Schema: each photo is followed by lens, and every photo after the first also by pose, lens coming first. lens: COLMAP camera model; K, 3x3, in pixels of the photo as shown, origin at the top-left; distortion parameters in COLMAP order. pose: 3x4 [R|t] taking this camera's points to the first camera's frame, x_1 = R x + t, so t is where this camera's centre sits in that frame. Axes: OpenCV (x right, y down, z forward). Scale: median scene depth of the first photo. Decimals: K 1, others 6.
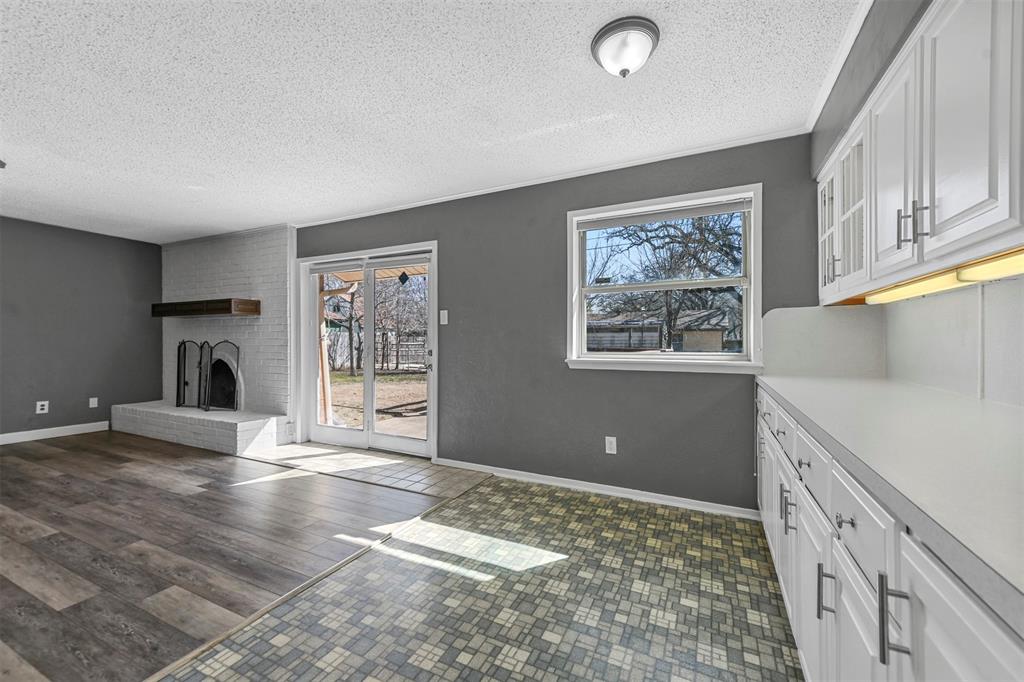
lens RADIAL K [[403.4, 0, 520.1], [0, 403.4, 342.2], [0, 0, 1]] dist [0.013602, -0.000768]
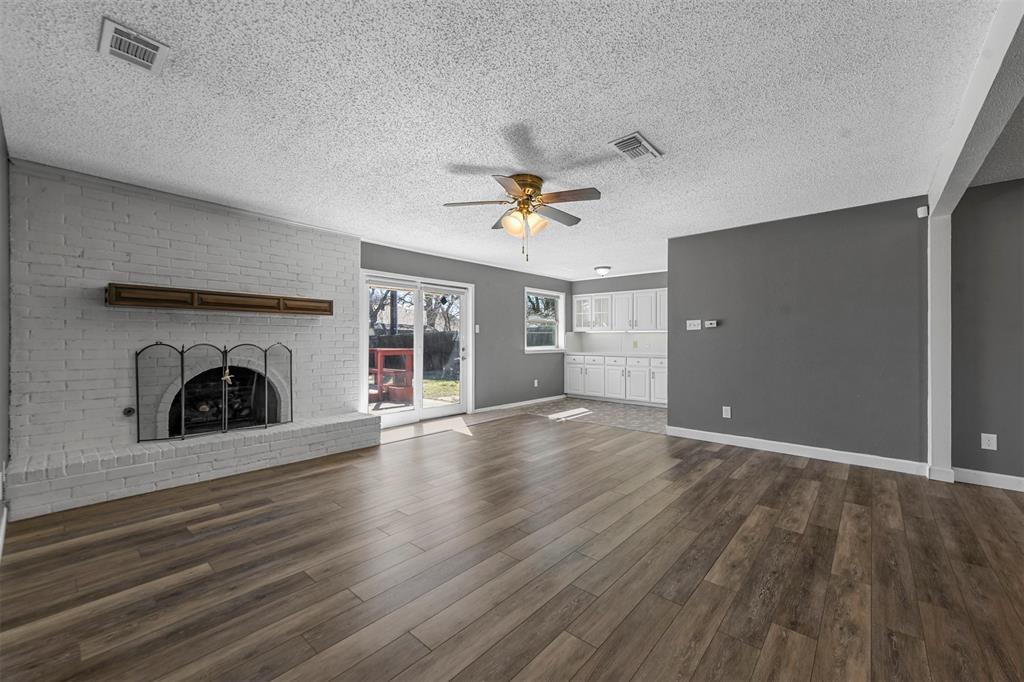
lens RADIAL K [[403.4, 0, 511.0], [0, 403.4, 341.2], [0, 0, 1]] dist [0.013602, -0.000768]
pose [[0.276794, -0.003232, 0.960924, -2.573481], [0.003545, 0.999991, 0.002342, -0.016324], [-0.960923, 0.002758, 0.276802, 0.519314]]
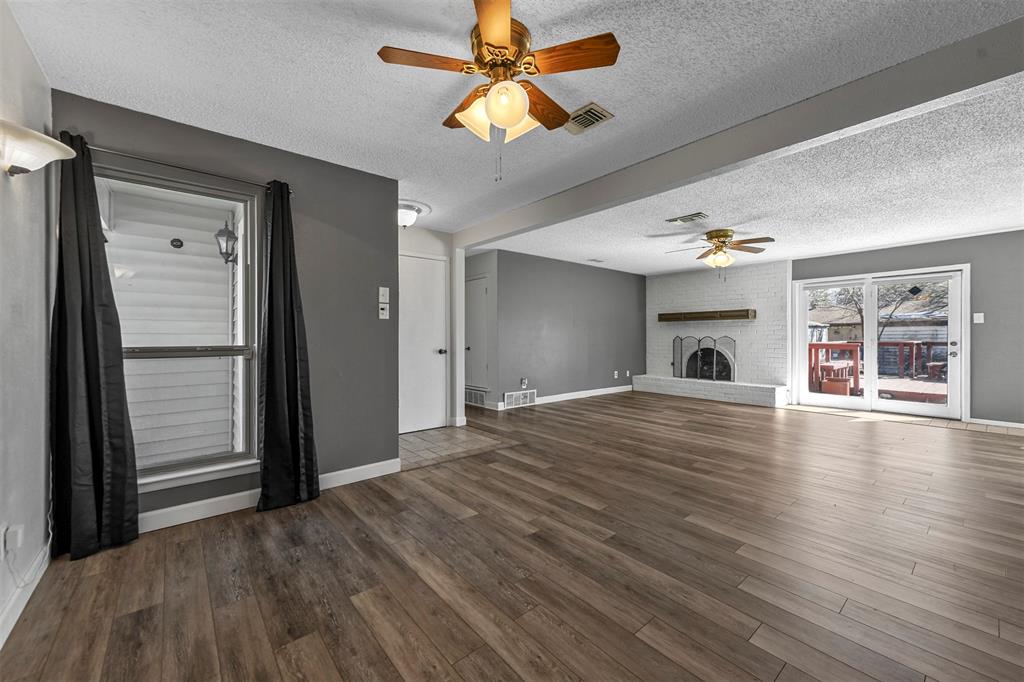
lens RADIAL K [[403.4, 0, 516.0], [0, 403.4, 340.5], [0, 0, 1]] dist [0.013602, -0.000768]
pose [[0.911325, -0.001388, -0.411686, -1.482317], [0.003807, 0.999980, 0.005056, 0.003922], [0.411671, -0.006175, 0.911312, -1.318488]]
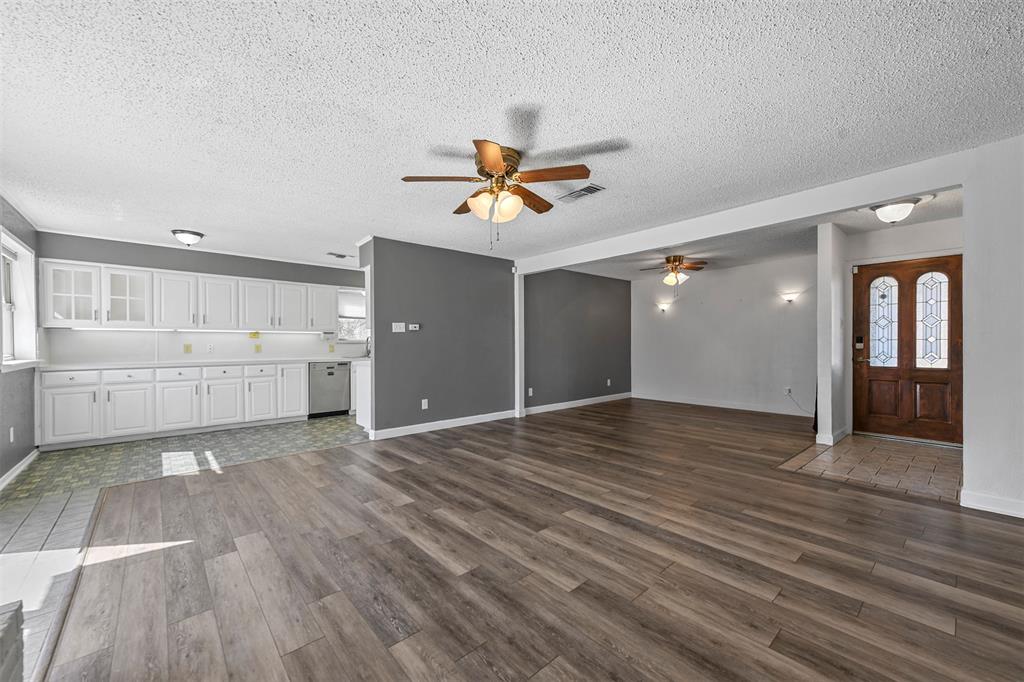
lens RADIAL K [[403.4, 0, 516.6], [0, 403.4, 344.9], [0, 0, 1]] dist [0.013602, -0.000768]
pose [[-0.922302, 0.000807, 0.386469, -1.842286], [0.005451, 0.999926, 0.010920, -0.017006], [-0.386432, 0.012178, -0.922238, 1.768872]]
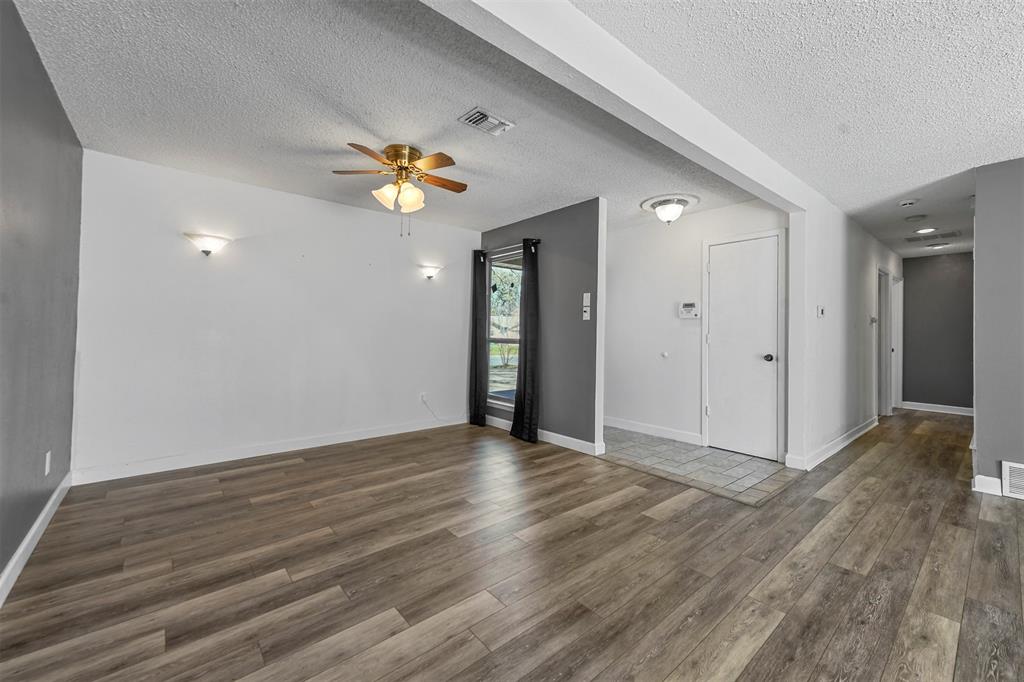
lens RADIAL K [[403.4, 0, 507.9], [0, 403.4, 330.7], [0, 0, 1]] dist [0.013602, -0.000768]
pose [[-0.417130, -0.013739, -0.908743, -0.906716], [-0.019177, 0.999796, -0.006312, -0.004021], [0.908644, 0.014794, -0.417309, 0.019709]]
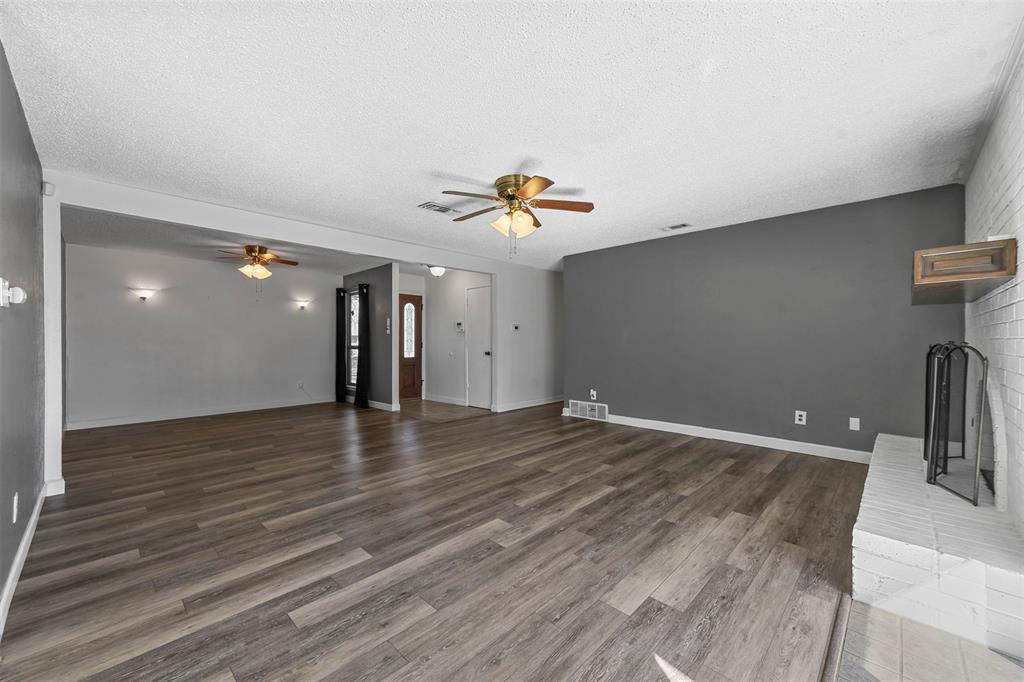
lens RADIAL K [[403.4, 0, 514.3], [0, 403.4, 342.9], [0, 0, 1]] dist [0.013602, -0.000768]
pose [[-0.311636, 0.002273, -0.950199, -0.228895], [-0.002505, 0.999992, 0.003213, -0.009382], [0.950198, 0.003381, -0.311628, 1.201074]]
